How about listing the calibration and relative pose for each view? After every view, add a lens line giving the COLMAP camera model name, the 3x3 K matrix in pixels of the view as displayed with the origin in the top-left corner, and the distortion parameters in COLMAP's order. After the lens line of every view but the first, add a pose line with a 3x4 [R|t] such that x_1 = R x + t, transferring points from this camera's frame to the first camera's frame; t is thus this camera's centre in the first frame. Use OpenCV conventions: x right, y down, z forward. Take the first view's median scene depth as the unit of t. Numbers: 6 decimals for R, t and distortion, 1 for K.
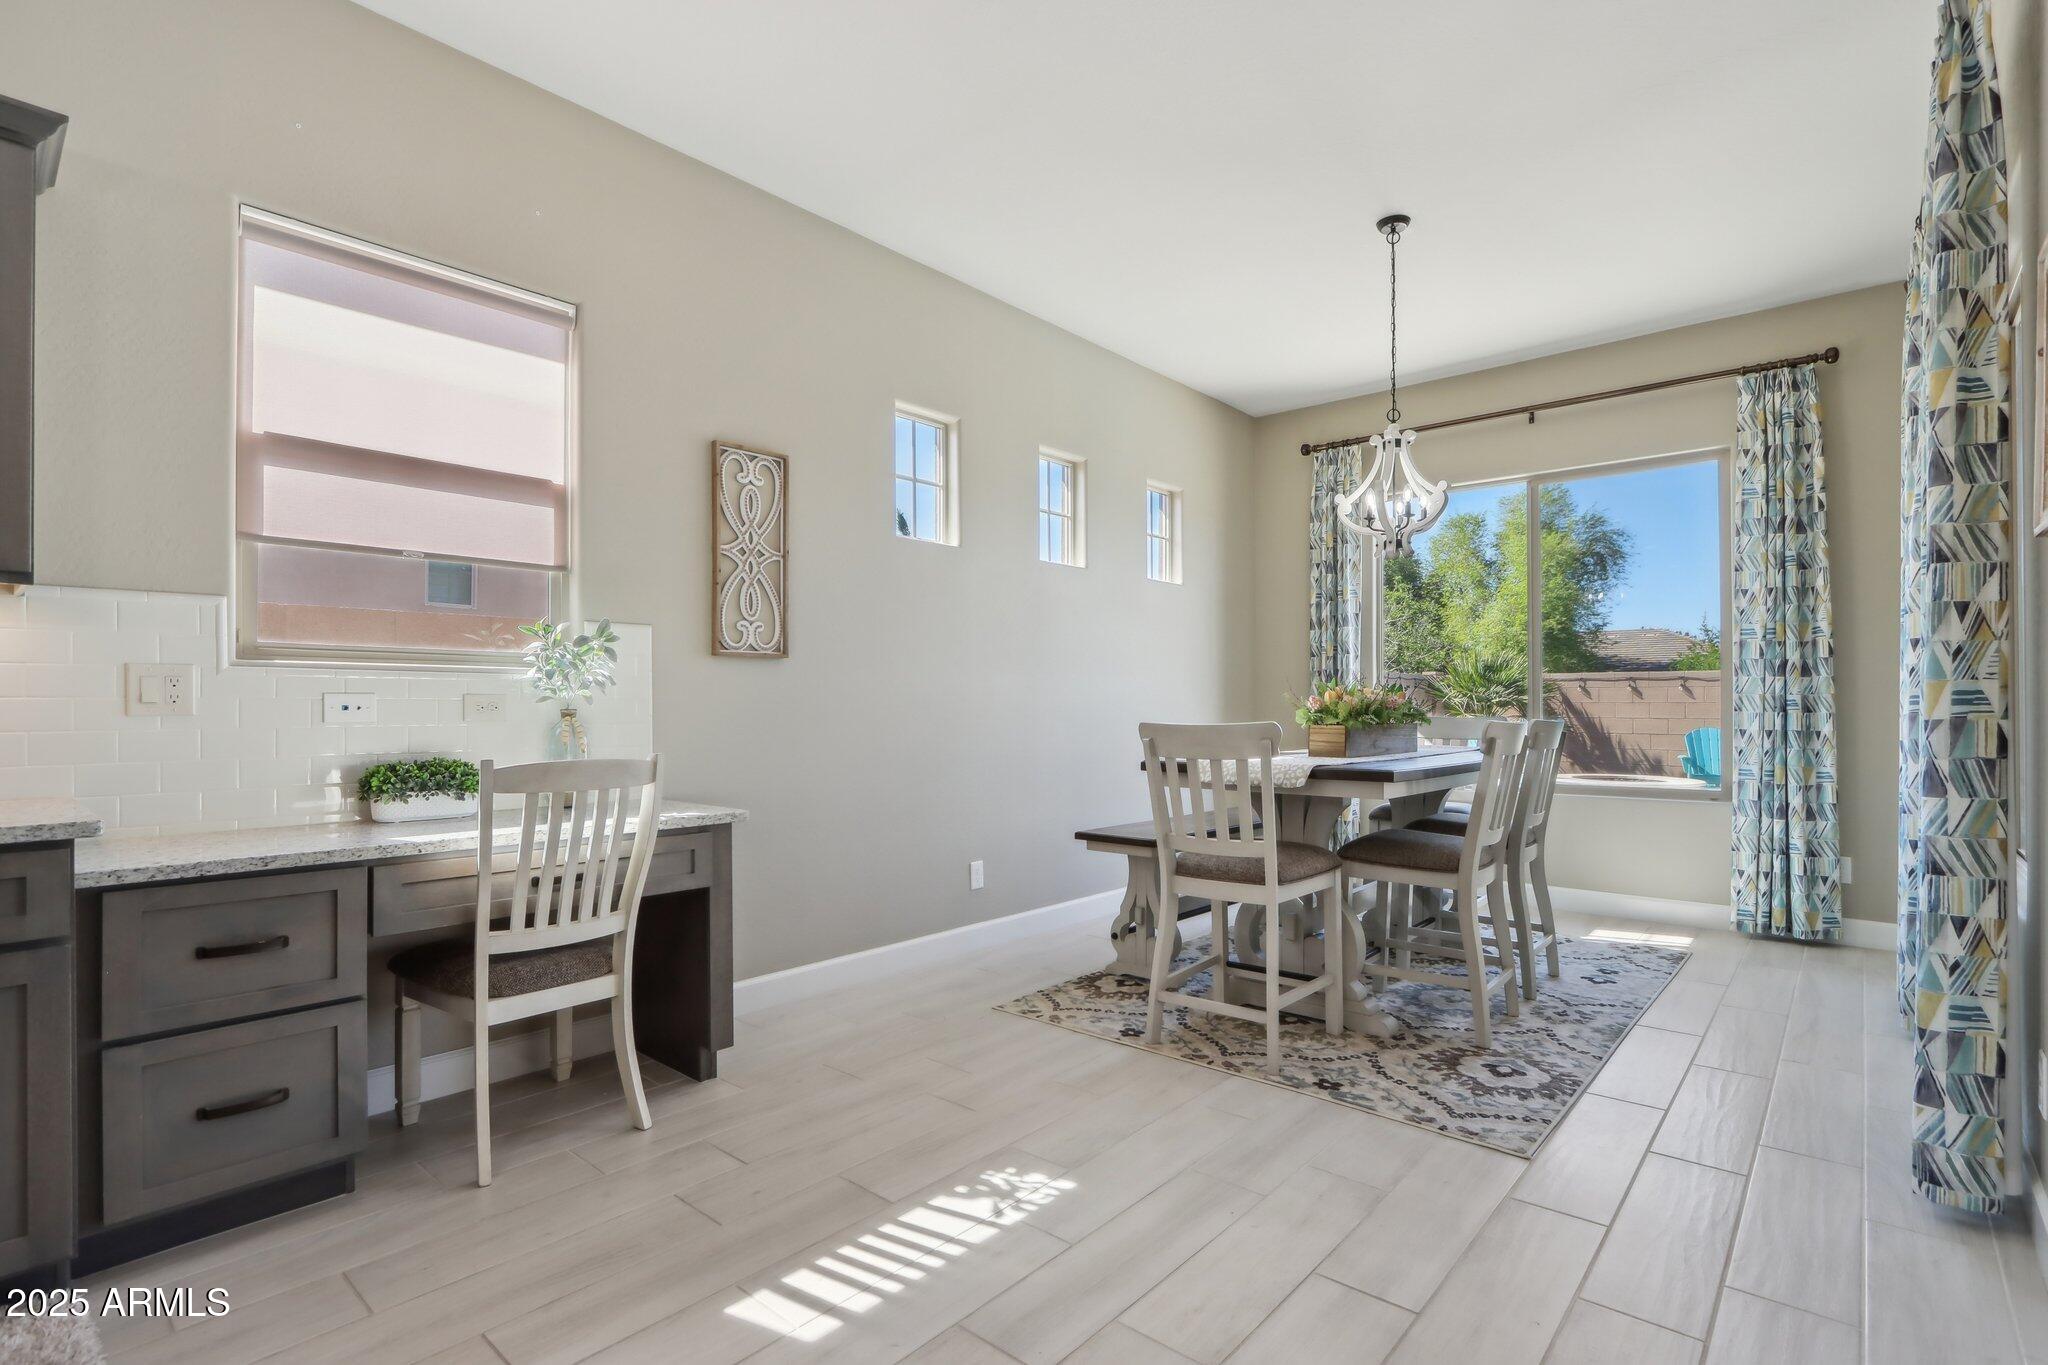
lens RADIAL K [[970.8, 0, 995.3], [0, 970.8, 705.4], [0, 0, 1]] dist [-0.013252, 0.000291]
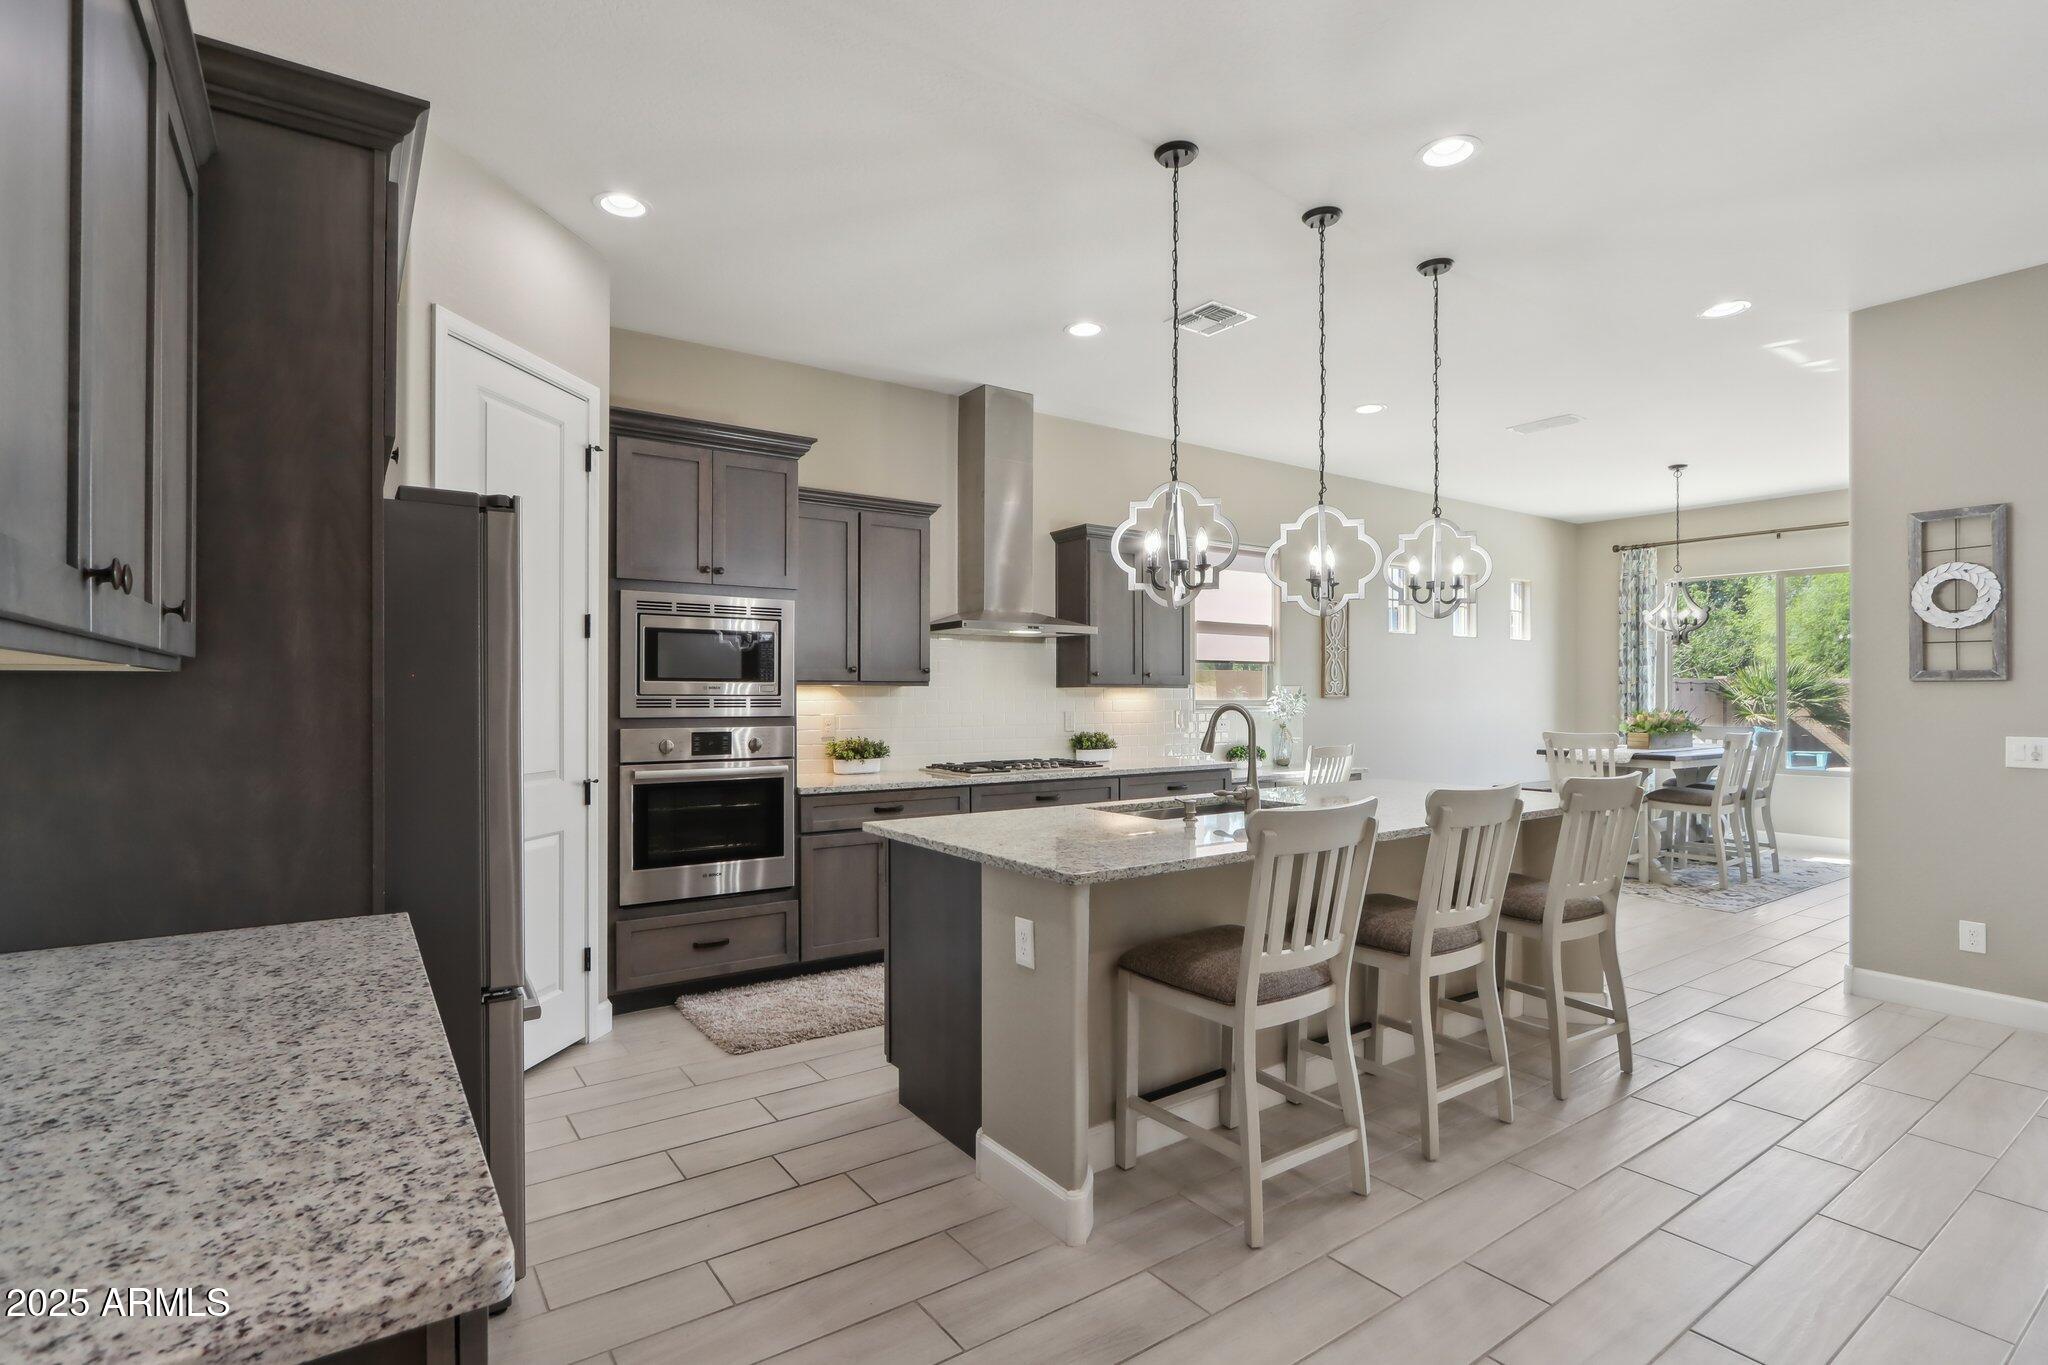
lens RADIAL K [[970.8, 0, 994.5], [0, 970.8, 690.0], [0, 0, 1]] dist [-0.013252, 0.000291]
pose [[0.972382, 0.002014, -0.233386, -0.479849], [-0.002404, 0.999996, -0.001388, -0.061934], [0.233382, 0.001911, 0.972383, -1.229785]]
